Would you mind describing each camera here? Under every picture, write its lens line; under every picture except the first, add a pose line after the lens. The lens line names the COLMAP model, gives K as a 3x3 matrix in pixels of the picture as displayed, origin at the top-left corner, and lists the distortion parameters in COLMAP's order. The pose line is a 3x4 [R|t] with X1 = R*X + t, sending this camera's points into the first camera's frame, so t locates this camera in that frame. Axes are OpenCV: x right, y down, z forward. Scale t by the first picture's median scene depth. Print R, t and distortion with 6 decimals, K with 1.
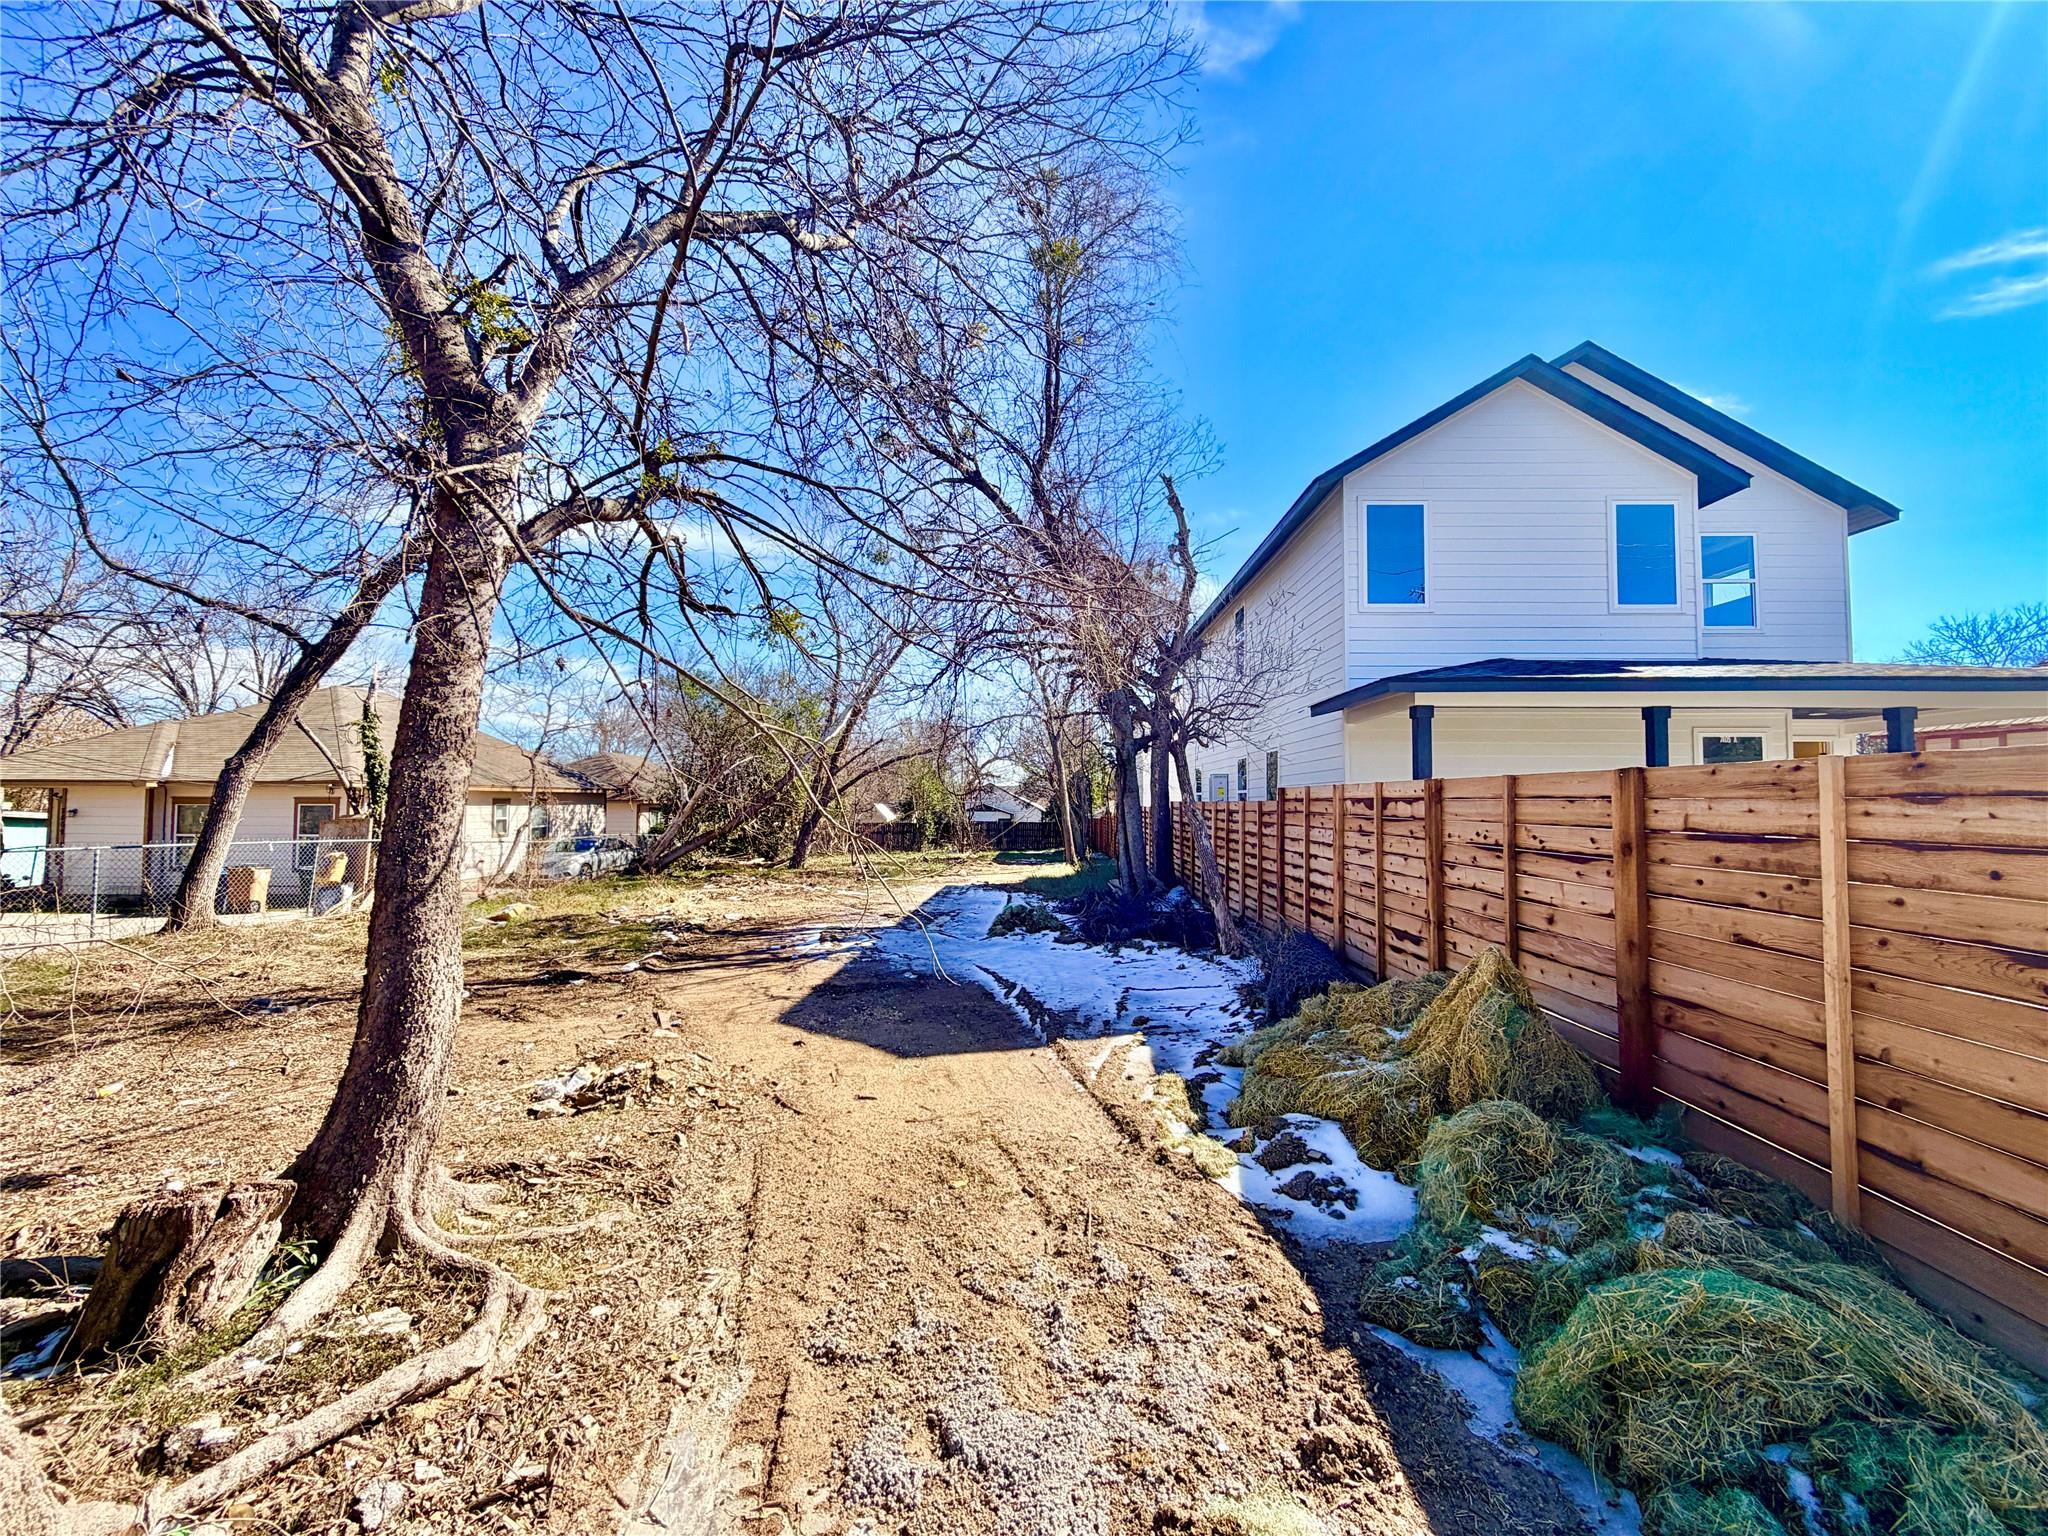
lens RADIAL K [[816.8, 0, 1019.9], [0, 816.8, 769.7], [0, 0, 1]] dist [-0.000947, 0.000421]
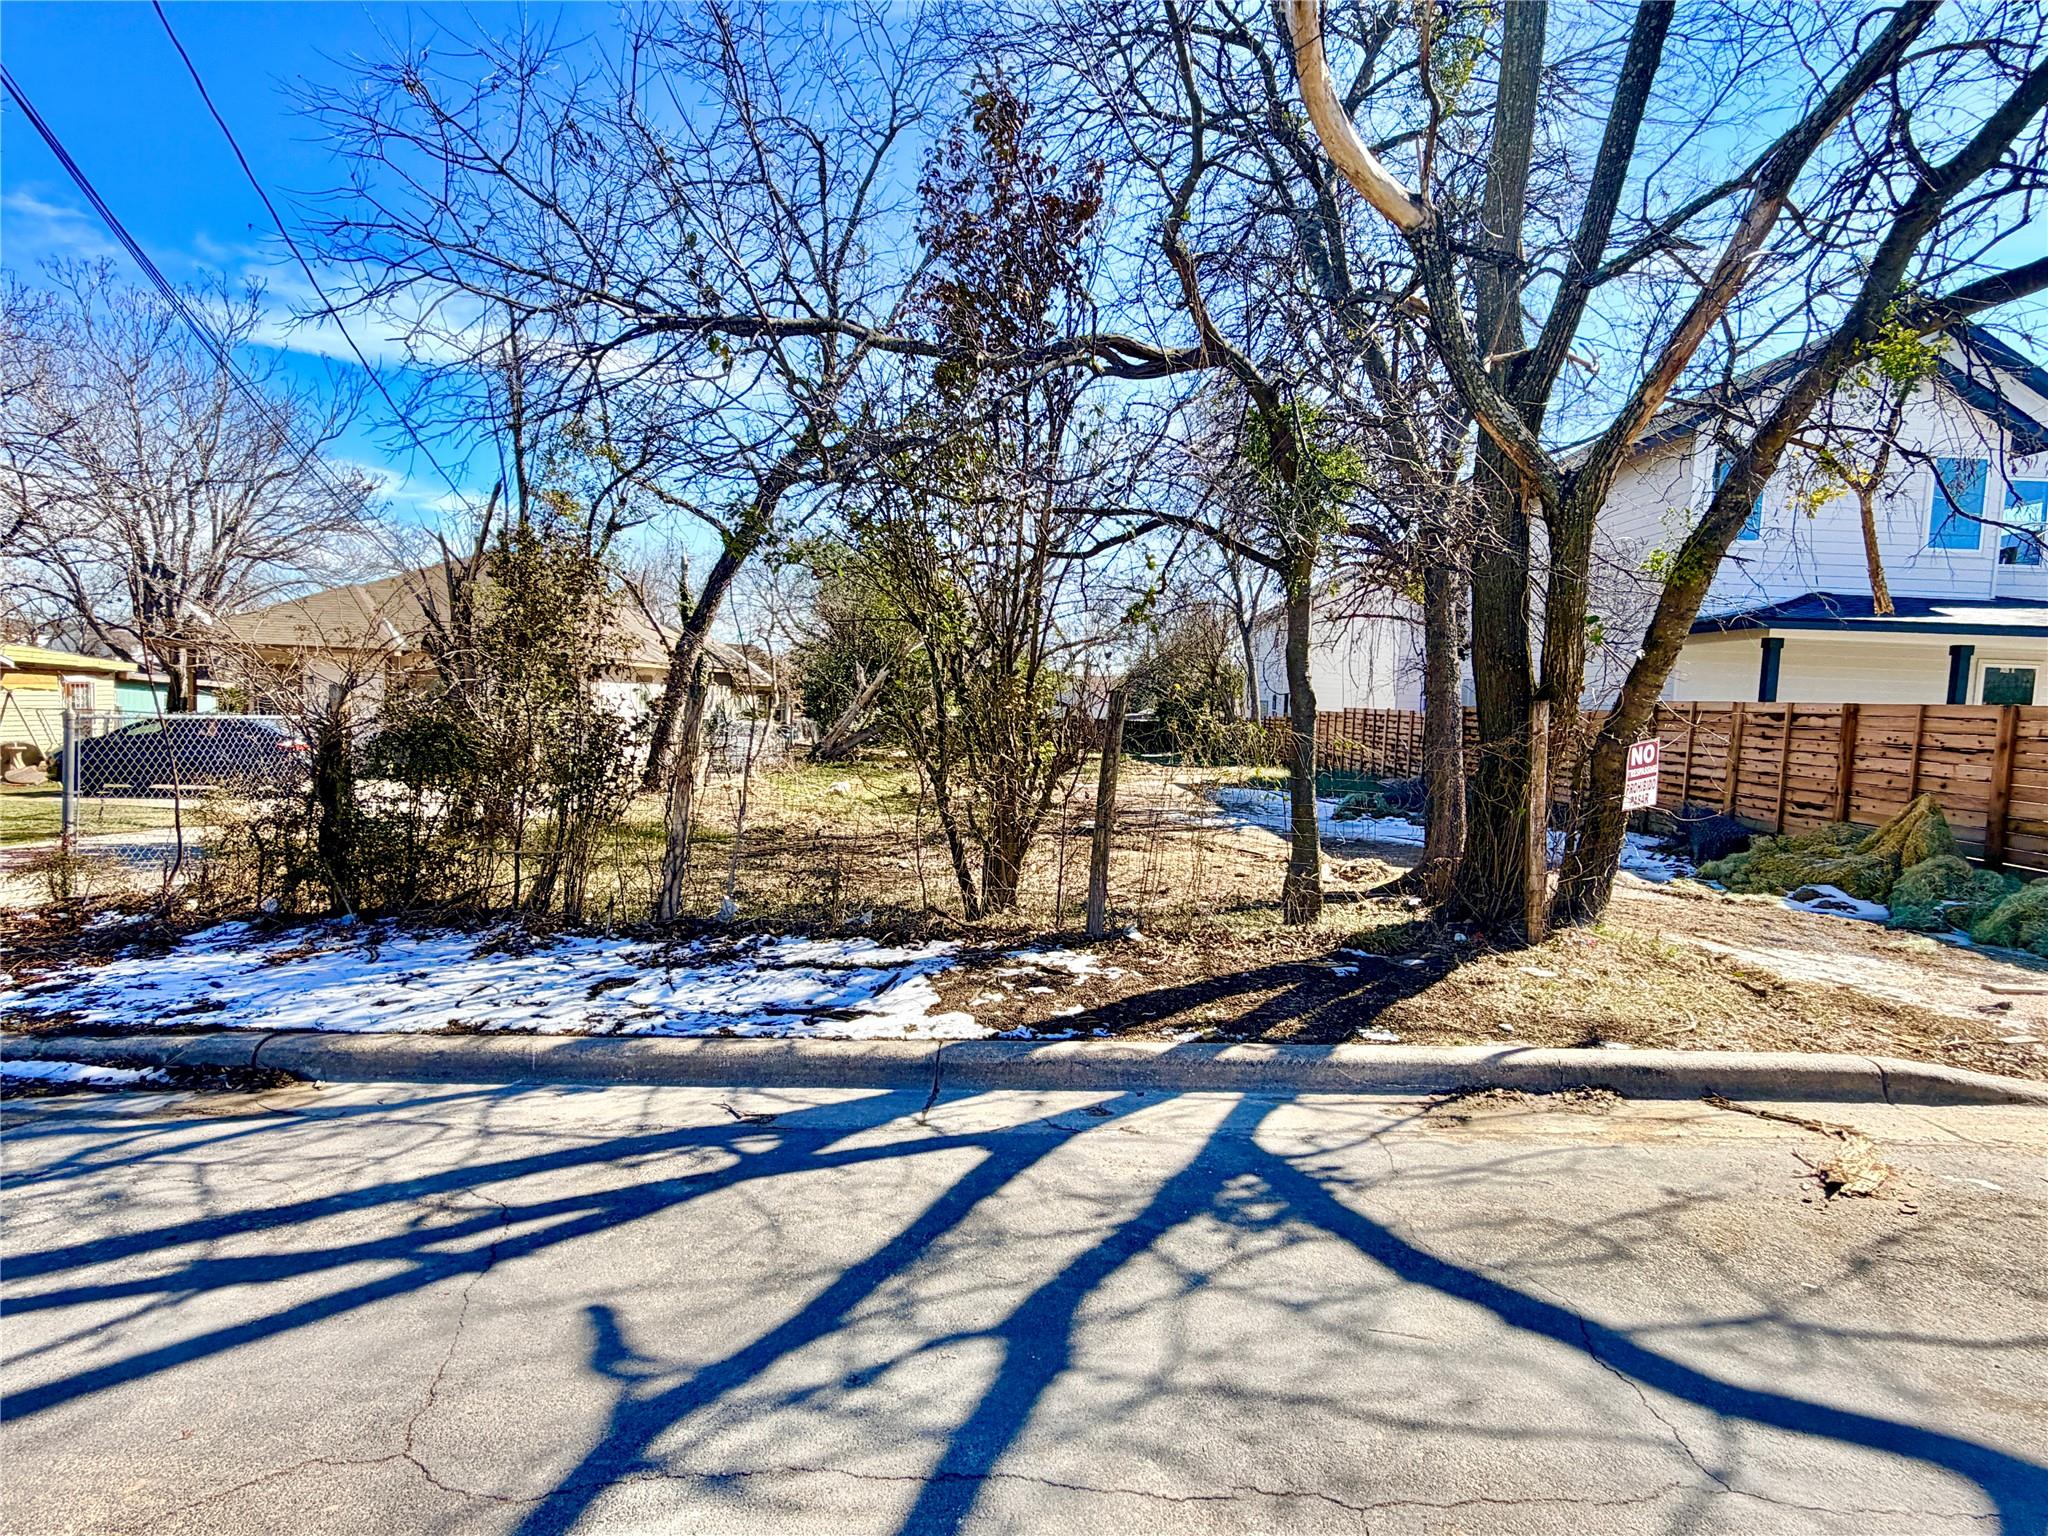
lens RADIAL K [[1065.0, 0, 1024.0], [0, 1065.0, 768.0], [0, 0, 1]] dist [0.001947, 0.000184]
pose [[0.999391, 0.032021, 0.013901, -0.500257], [-0.033344, 0.993528, 0.108580, -0.015475], [-0.010334, -0.108977, 0.993991, -0.465783]]
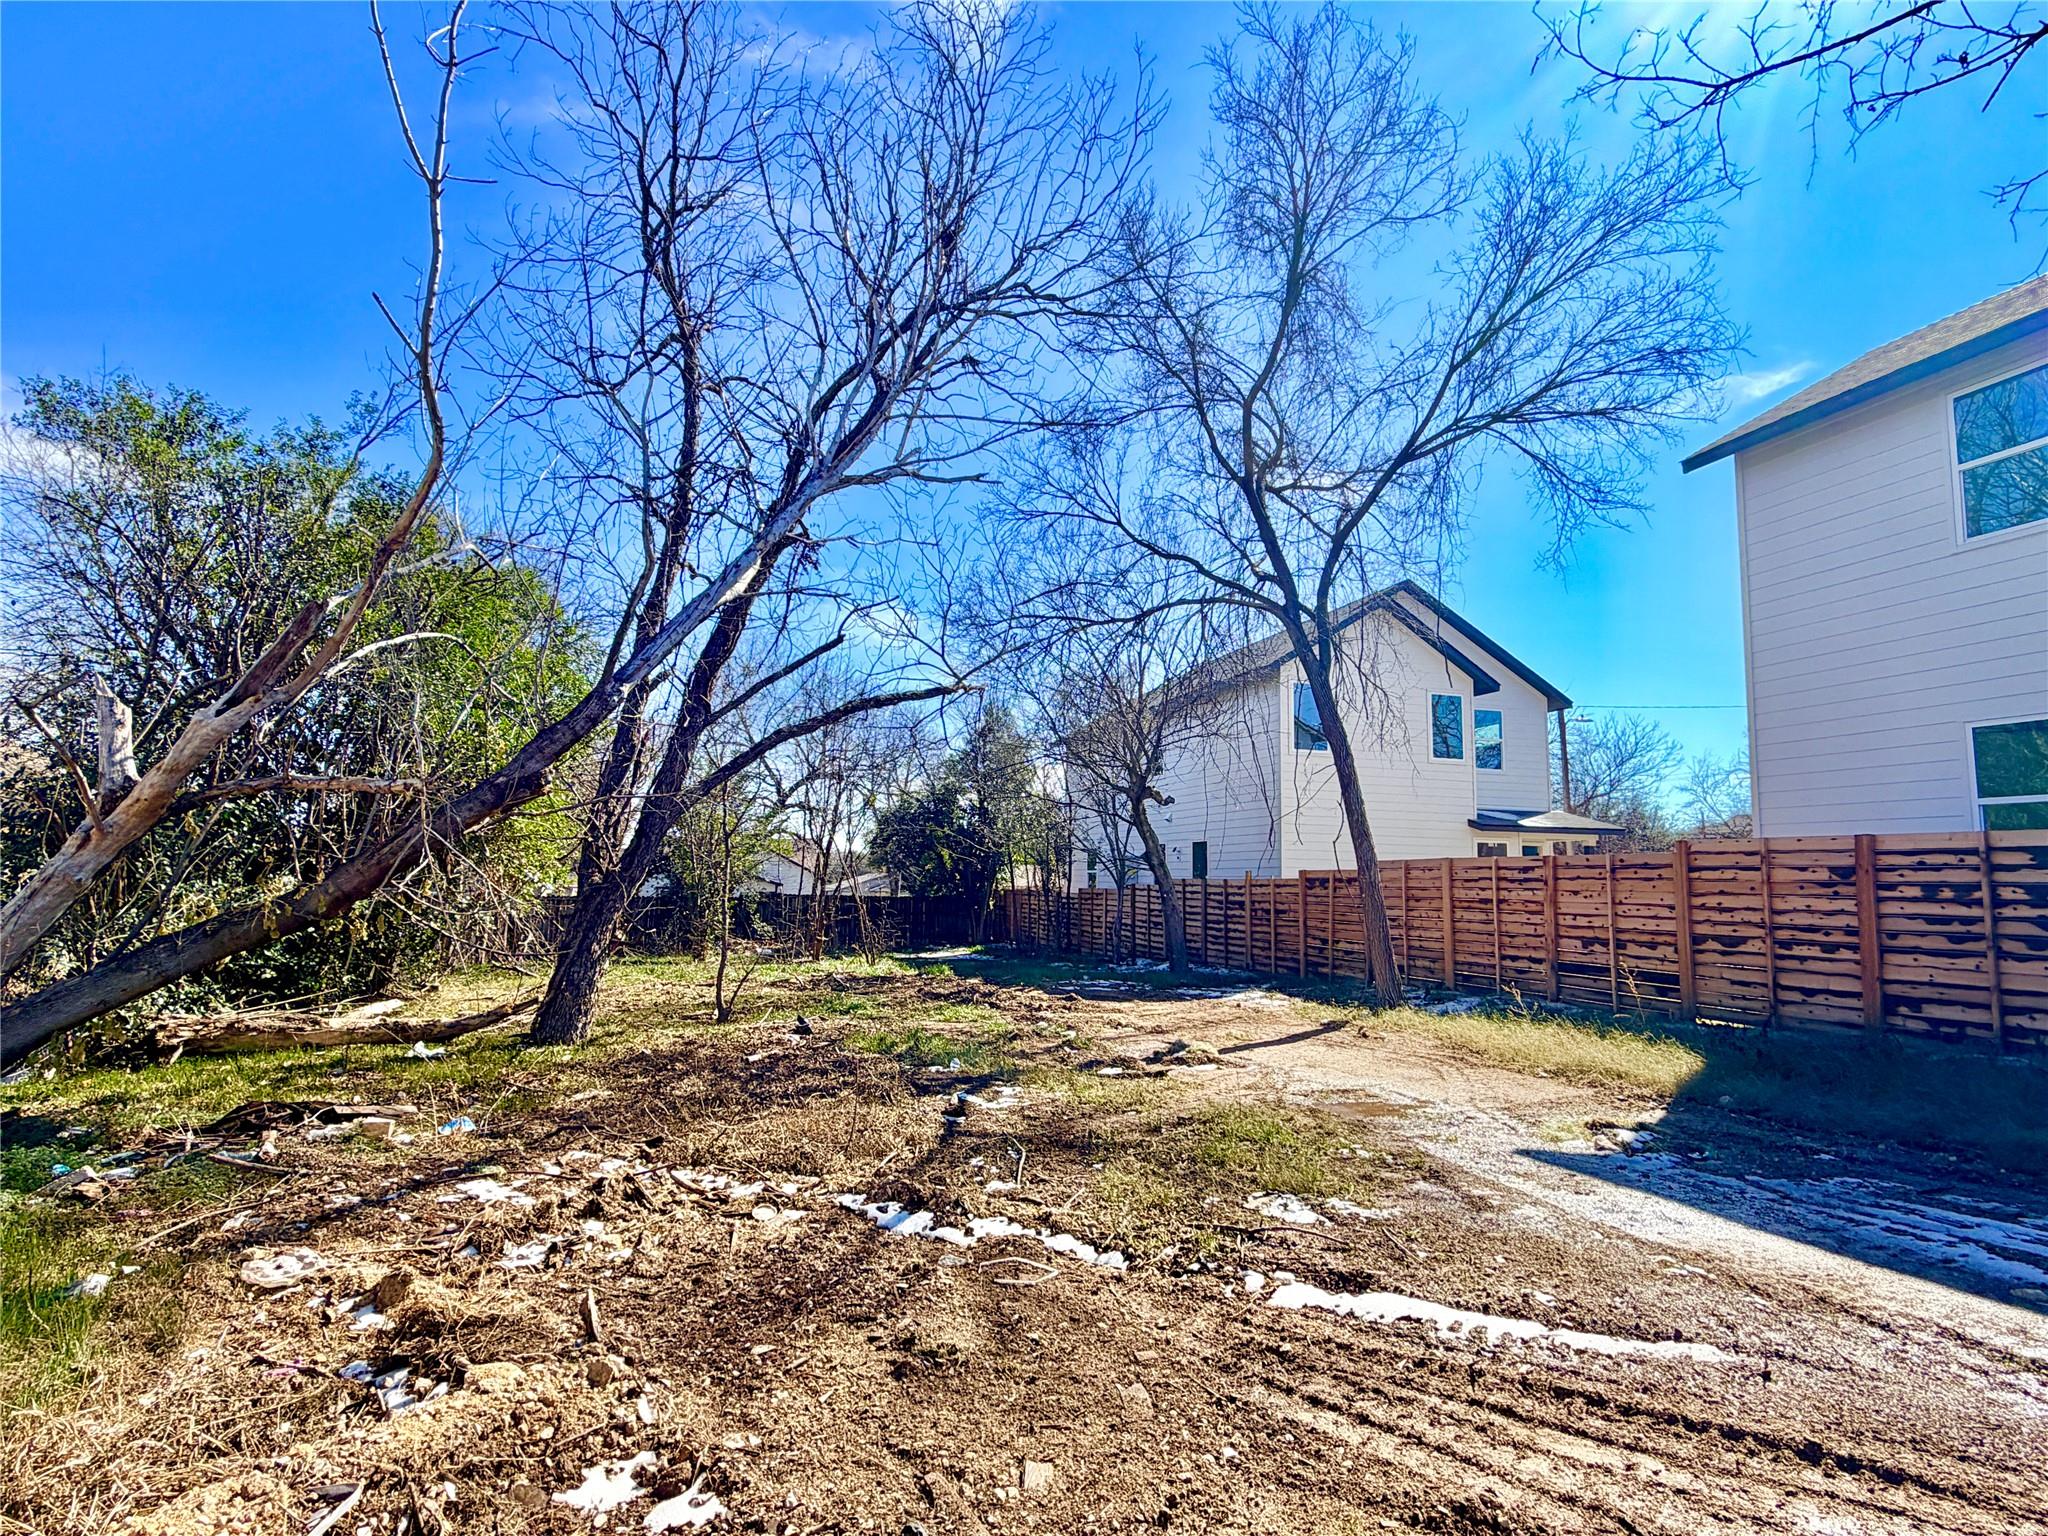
lens RADIAL K [[1080.2, 0, 1017.7], [0, 1080.2, 758.3], [0, 0, 1]] dist [-0.002636, -0.000422]
pose [[0.949350, 0.044090, 0.311113, -0.556999], [-0.023220, 0.997243, -0.070472, 0.099607], [-0.313363, 0.059679, 0.947756, 1.332441]]
